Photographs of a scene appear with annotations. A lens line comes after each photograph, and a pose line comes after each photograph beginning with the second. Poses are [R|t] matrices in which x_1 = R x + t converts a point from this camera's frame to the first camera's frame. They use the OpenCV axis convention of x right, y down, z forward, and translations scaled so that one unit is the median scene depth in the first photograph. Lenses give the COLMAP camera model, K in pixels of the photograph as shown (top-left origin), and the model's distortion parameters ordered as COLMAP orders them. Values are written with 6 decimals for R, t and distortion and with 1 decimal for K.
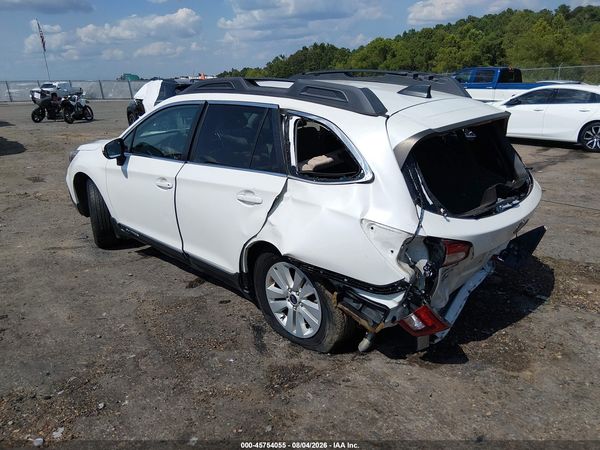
lens RADIAL K [[457.2, 0, 300.0], [0, 457.2, 225.0], [0, 0, 1]] dist [0.080262, -0.135544]
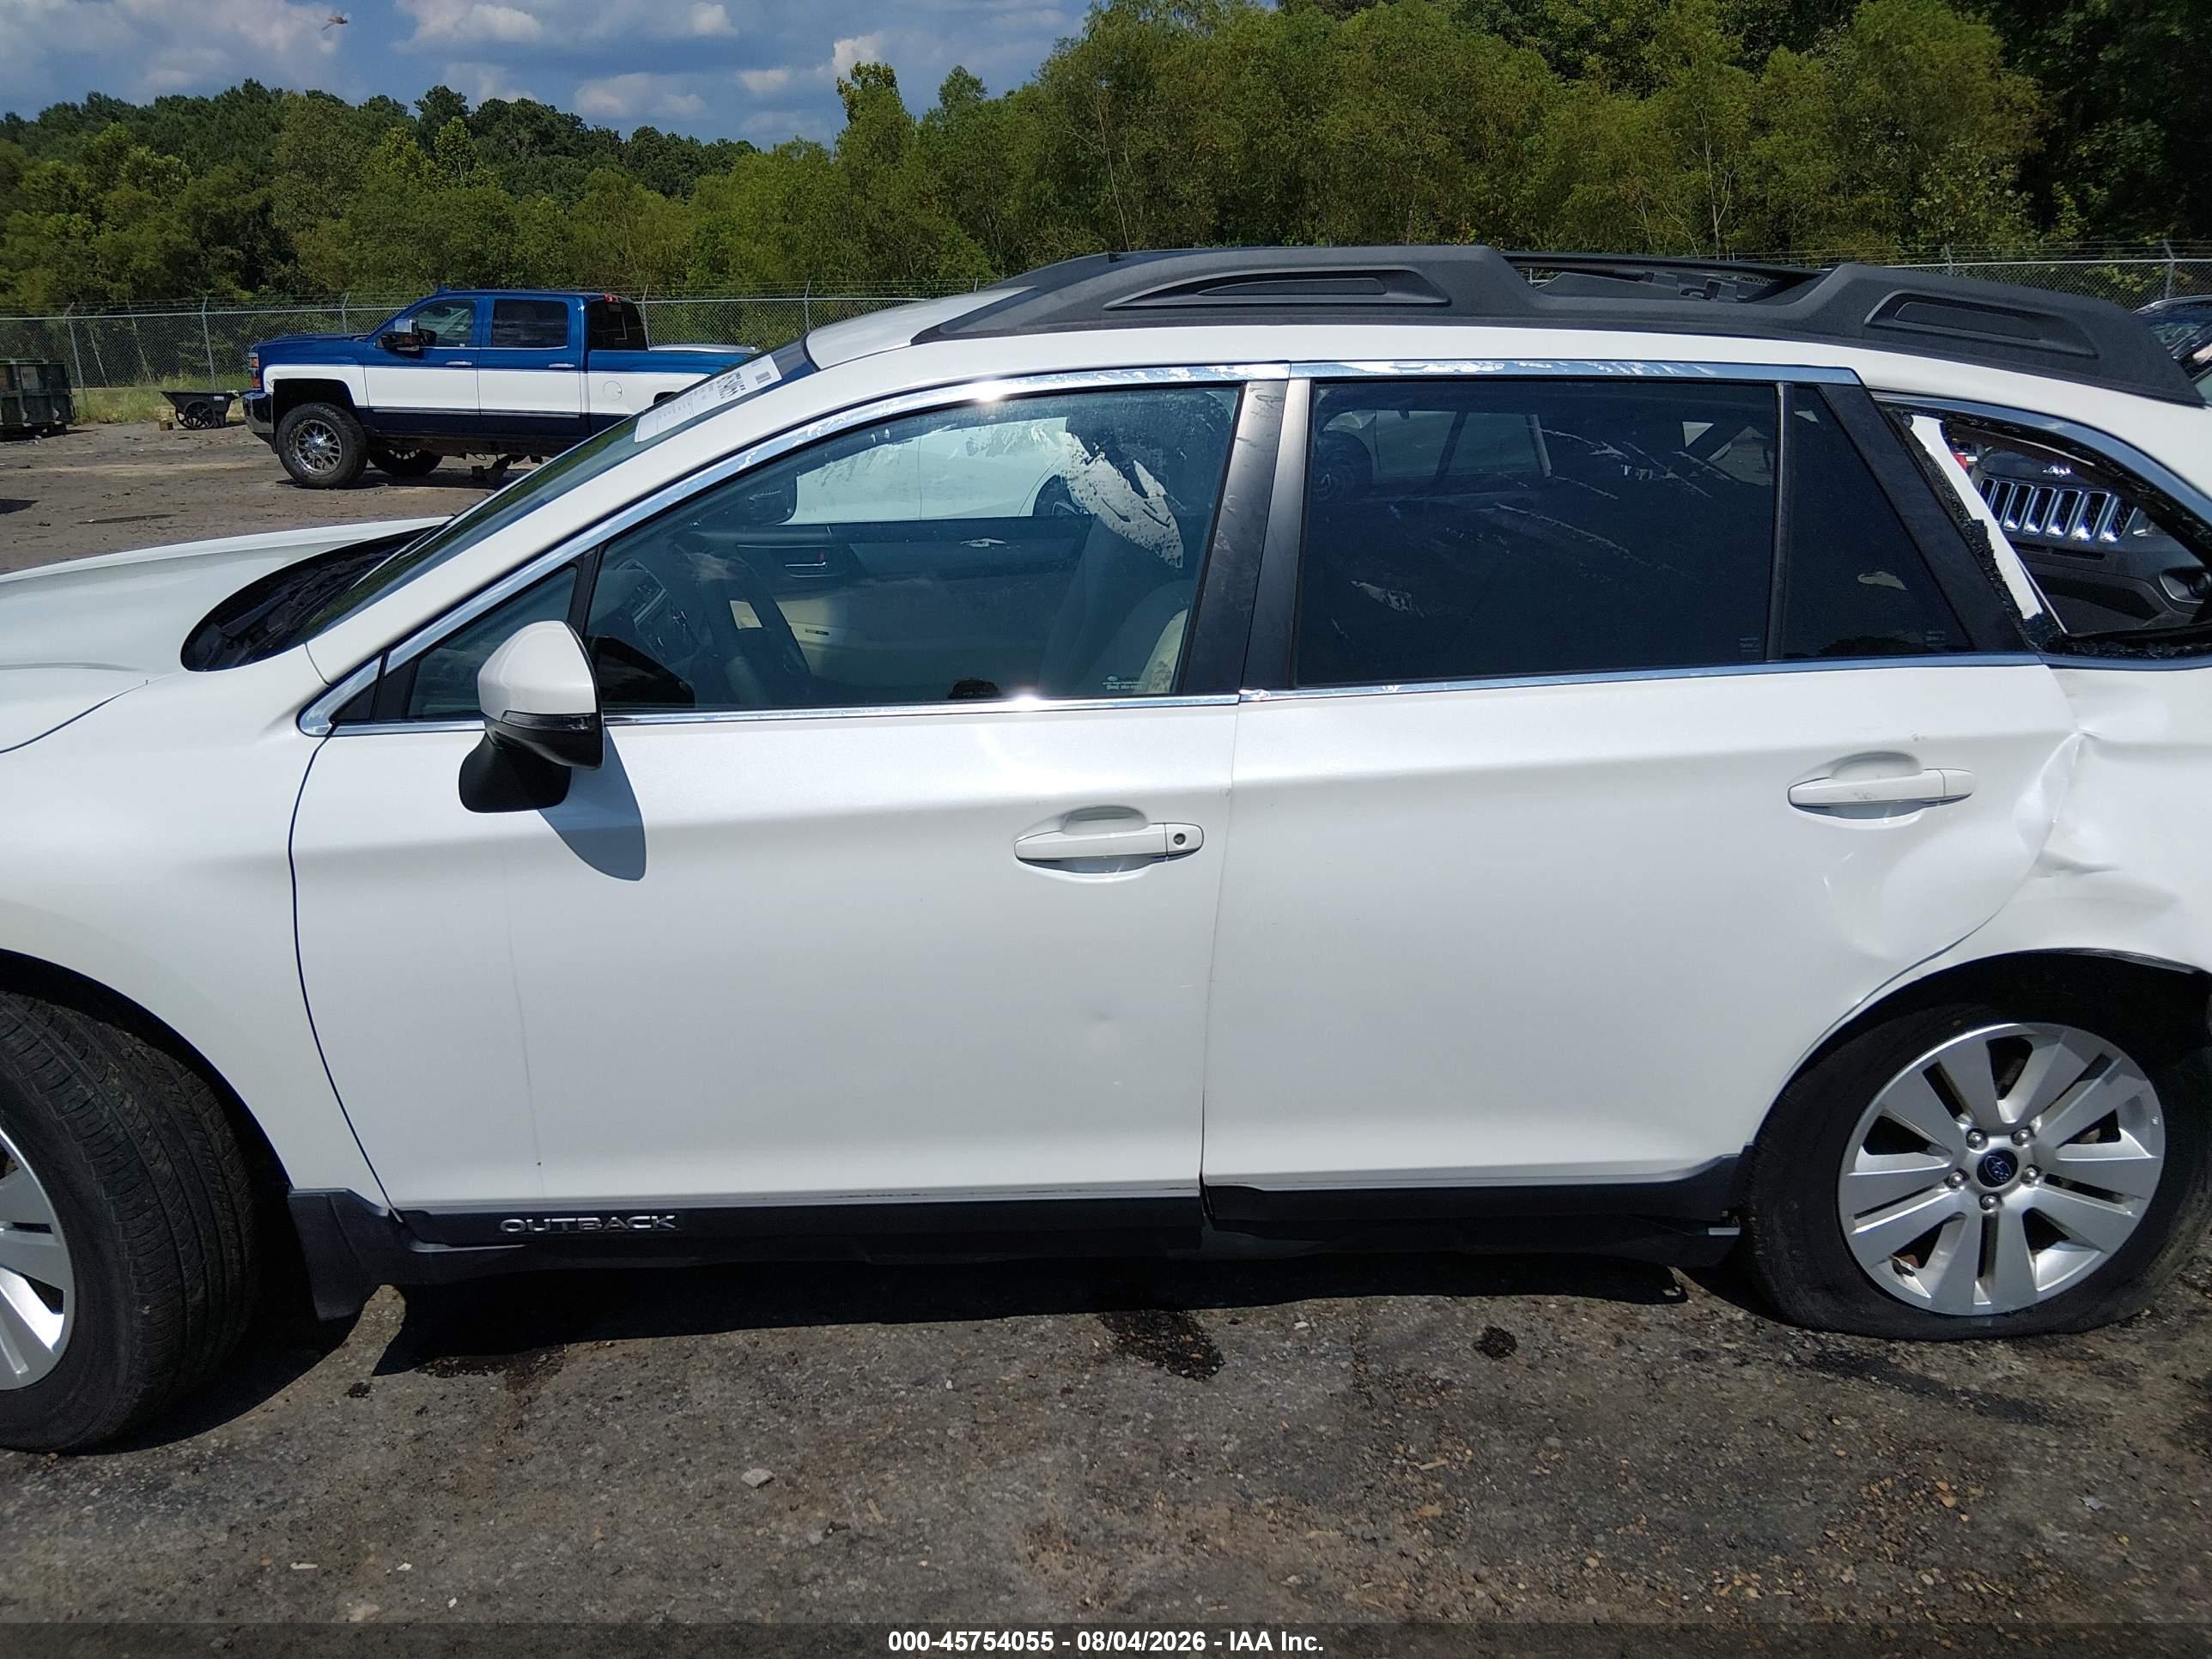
lens RADIAL K [[1680.7, 0, 1096.8], [0, 1680.7, 838.7], [0, 0, 1]] dist [0.096441, -0.157848]
pose [[0.656678, -0.191509, 0.729451, -0.923968], [0.209318, 0.975503, 0.067671, -0.162709], [-0.724541, 0.108249, 0.680677, 0.694371]]
